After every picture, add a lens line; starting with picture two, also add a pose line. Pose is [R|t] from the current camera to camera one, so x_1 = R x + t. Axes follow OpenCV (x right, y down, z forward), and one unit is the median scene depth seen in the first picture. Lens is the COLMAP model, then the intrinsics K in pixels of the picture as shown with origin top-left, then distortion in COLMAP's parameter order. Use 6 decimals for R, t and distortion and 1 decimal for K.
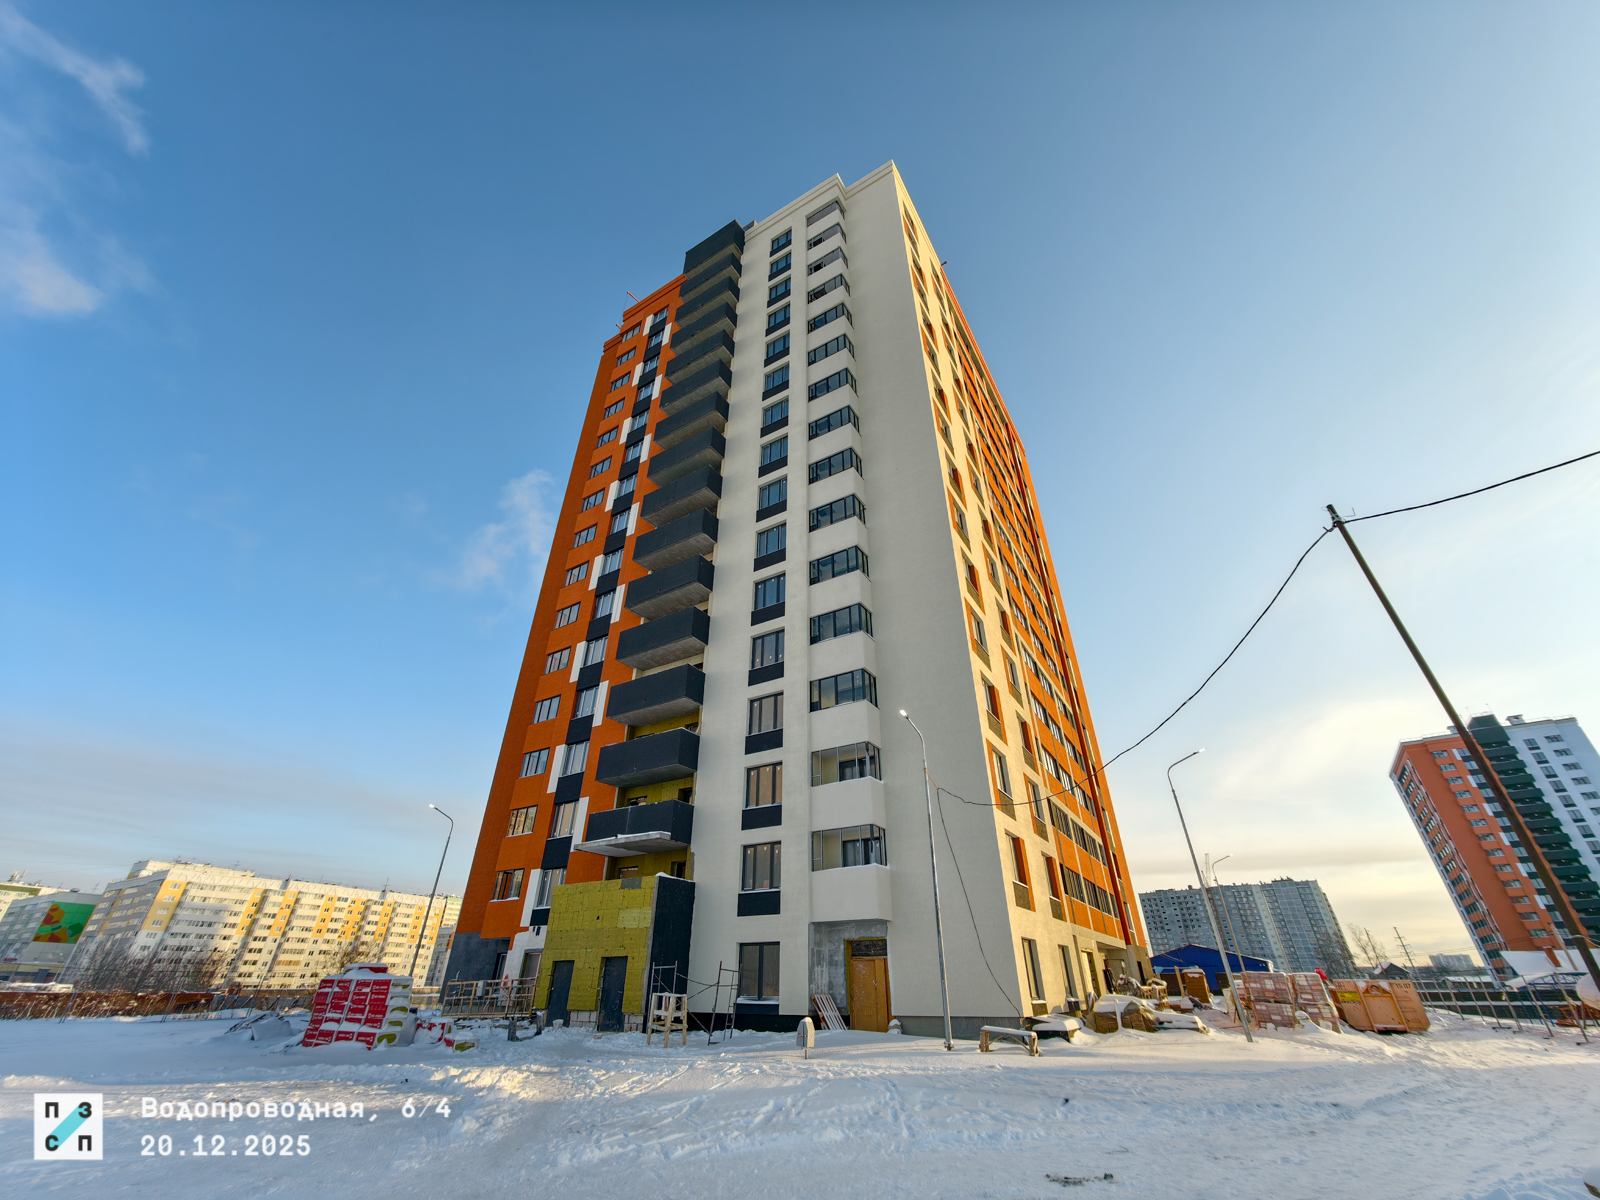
lens RADIAL K [[641.1, 0, 800.9], [0, 641.1, 603.7], [0, 0, 1]] dist [-0.012994, 0.000861]
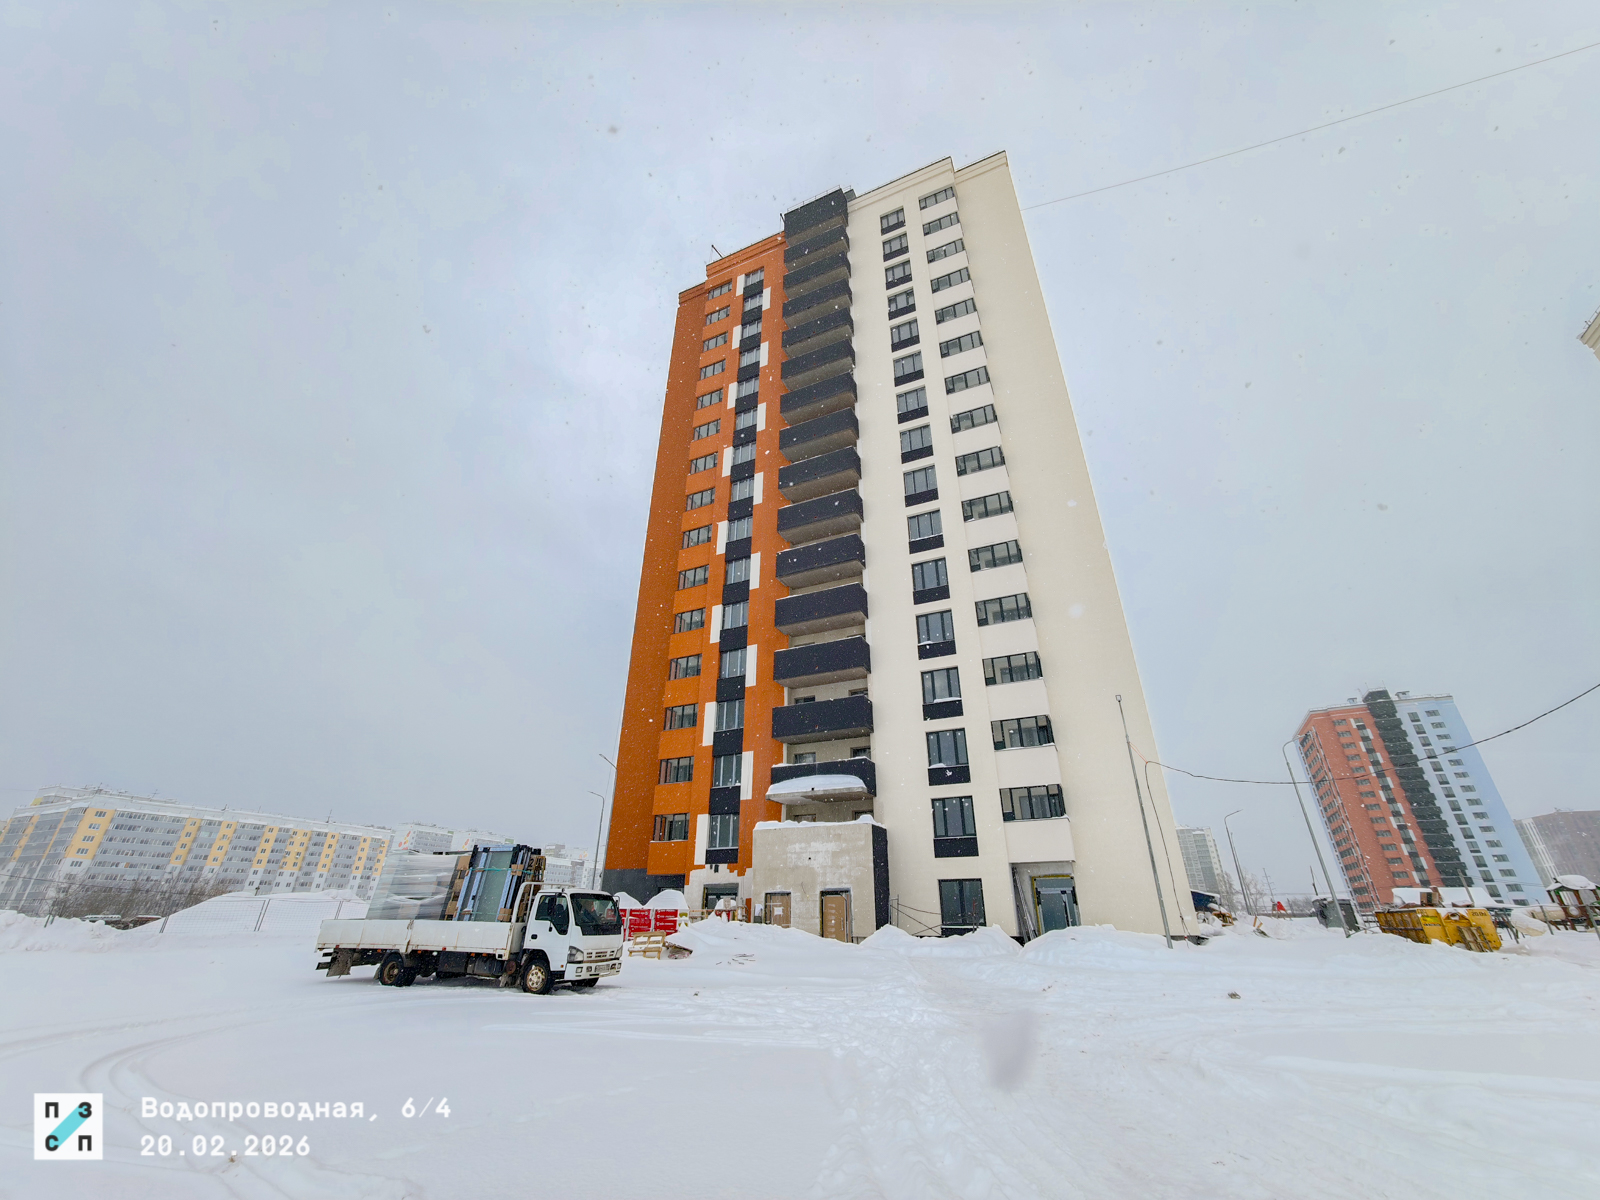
lens RADIAL K [[641.1, 0, 802.0], [0, 641.1, 600.6], [0, 0, 1]] dist [-0.012994, 0.000861]
pose [[0.992785, 0.052994, 0.107560, -0.327521], [-0.061539, 0.995072, 0.077749, -0.039524], [-0.102909, -0.083807, 0.991154, -0.068329]]
